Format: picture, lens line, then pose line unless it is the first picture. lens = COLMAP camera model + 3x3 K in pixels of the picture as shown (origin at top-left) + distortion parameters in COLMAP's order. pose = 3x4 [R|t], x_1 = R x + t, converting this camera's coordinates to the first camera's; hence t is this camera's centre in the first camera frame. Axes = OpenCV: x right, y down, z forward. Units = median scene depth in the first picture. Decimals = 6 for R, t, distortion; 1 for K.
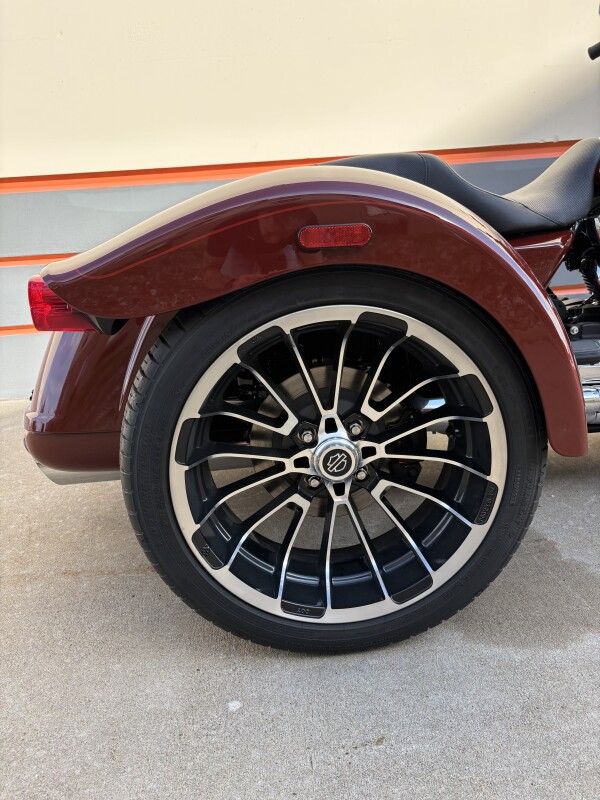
lens RADIAL K [[607.8, 0, 300.0], [0, 607.8, 400.0], [0, 0, 1]] dist [0.008147, -0.001728]
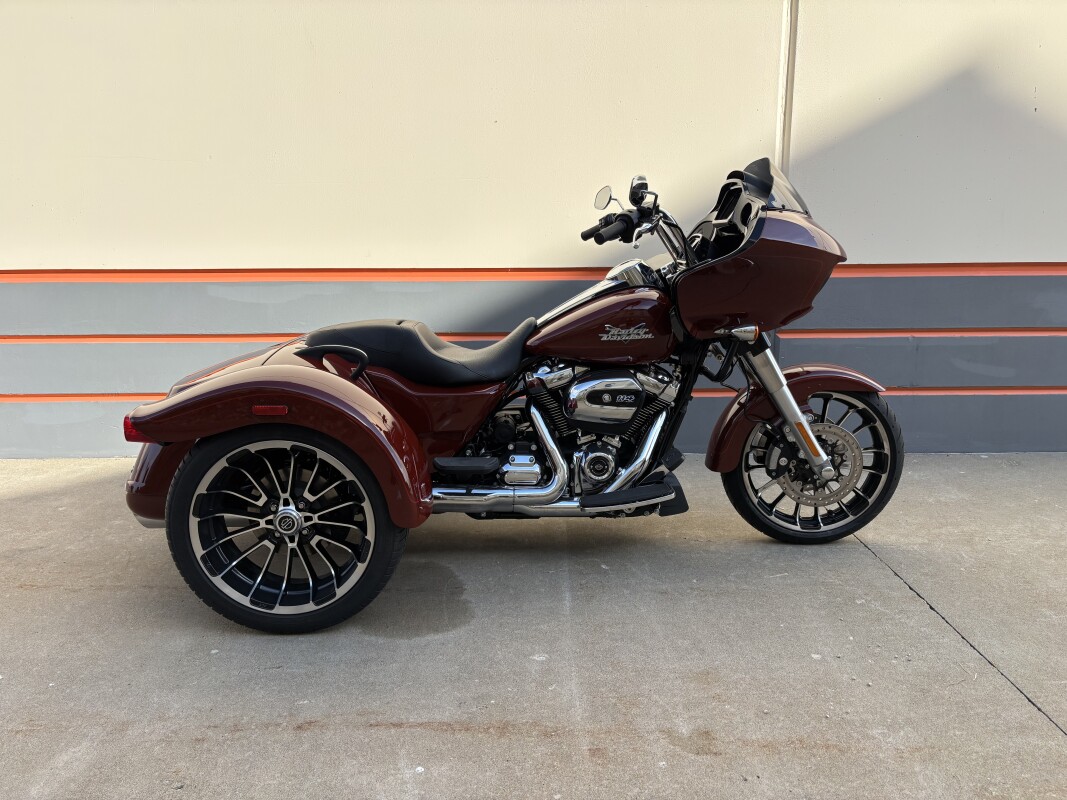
lens RADIAL K [[810.6, 0, 532.1], [0, 810.6, 412.7], [0, 0, 1]] dist [0.008147, -0.001728]
pose [[0.996911, 0.062838, -0.047117, 0.876666], [-0.066258, 0.994986, -0.074917, -0.090972], [0.042173, 0.077807, 0.996076, -1.391895]]
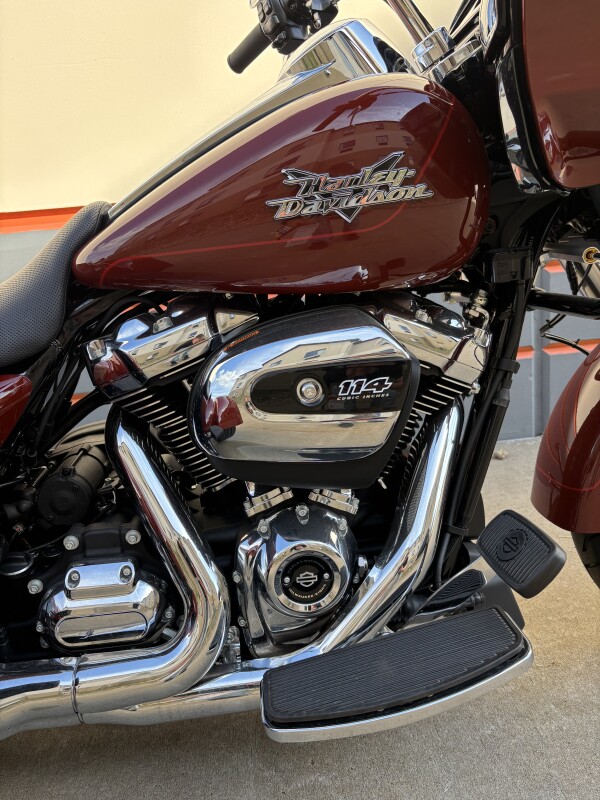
lens RADIAL K [[607.8, 0, 300.0], [0, 607.8, 400.0], [0, 0, 1]] dist [0.008147, -0.001728]
pose [[0.999379, -0.034274, 0.008230, 0.980937], [0.034727, 0.997395, -0.063218, -0.310150], [-0.006041, 0.063465, 0.997966, 0.667461]]
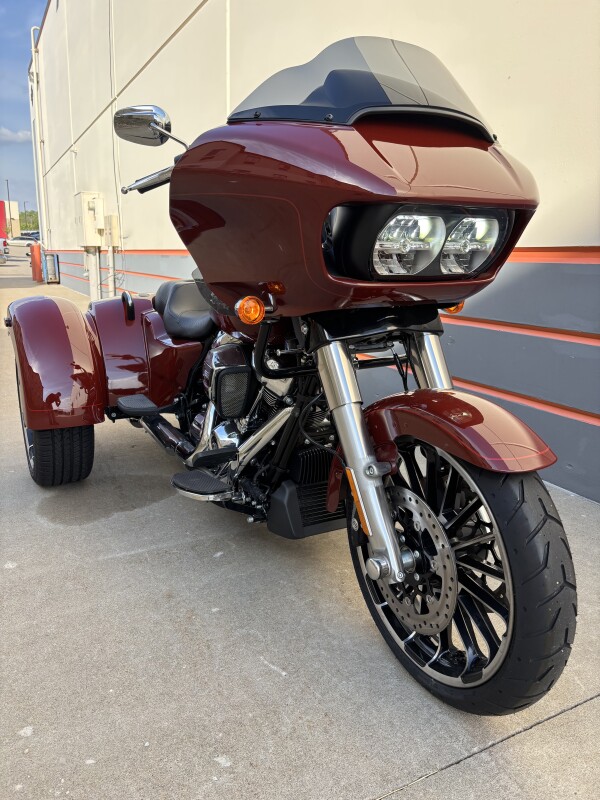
lens RADIAL K [[607.8, 0, 300.0], [0, 607.8, 400.0], [0, 0, 1]] dist [0.008147, -0.001728]
pose [[0.401276, 0.271121, -0.874912, 2.782176], [-0.297819, 0.941907, 0.155288, -0.657541], [0.866188, 0.198252, 0.458710, 0.763798]]
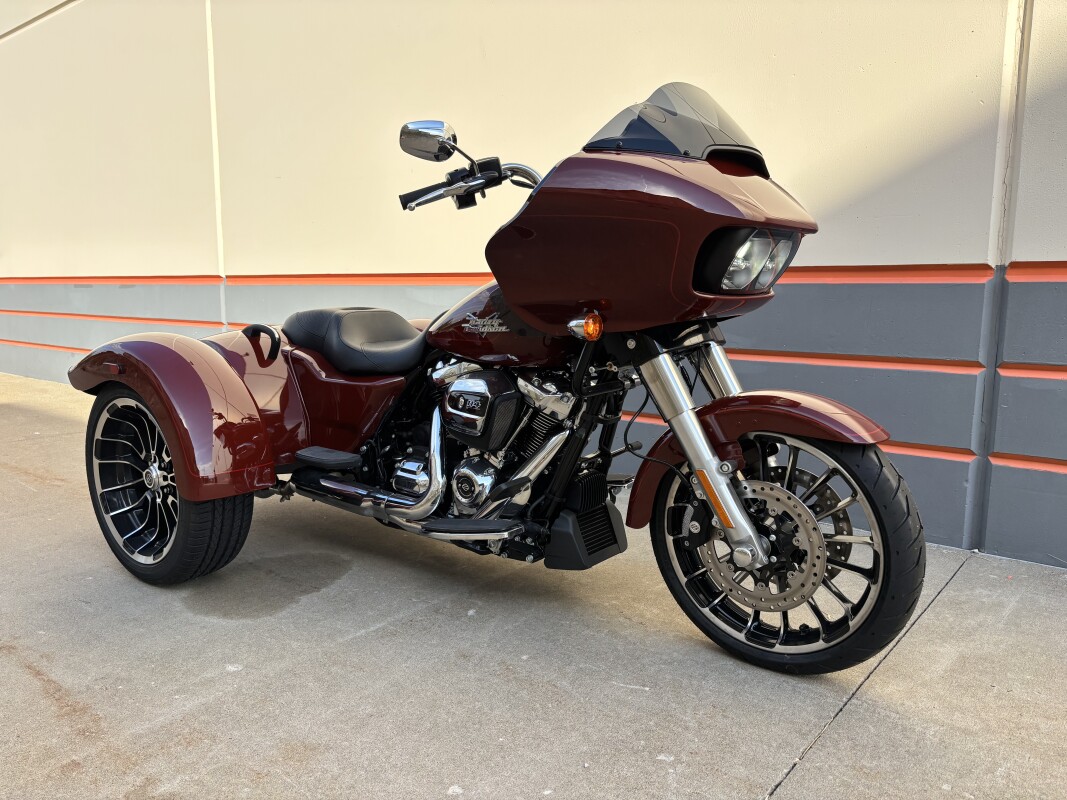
lens RADIAL K [[810.6, 0, 532.1], [0, 810.6, 412.7], [0, 0, 1]] dist [0.008147, -0.001728]
pose [[0.730721, 0.162555, -0.663041, 2.640727], [-0.235214, 0.971717, -0.020991, -0.334666], [0.640876, 0.171295, 0.748289, -0.198235]]
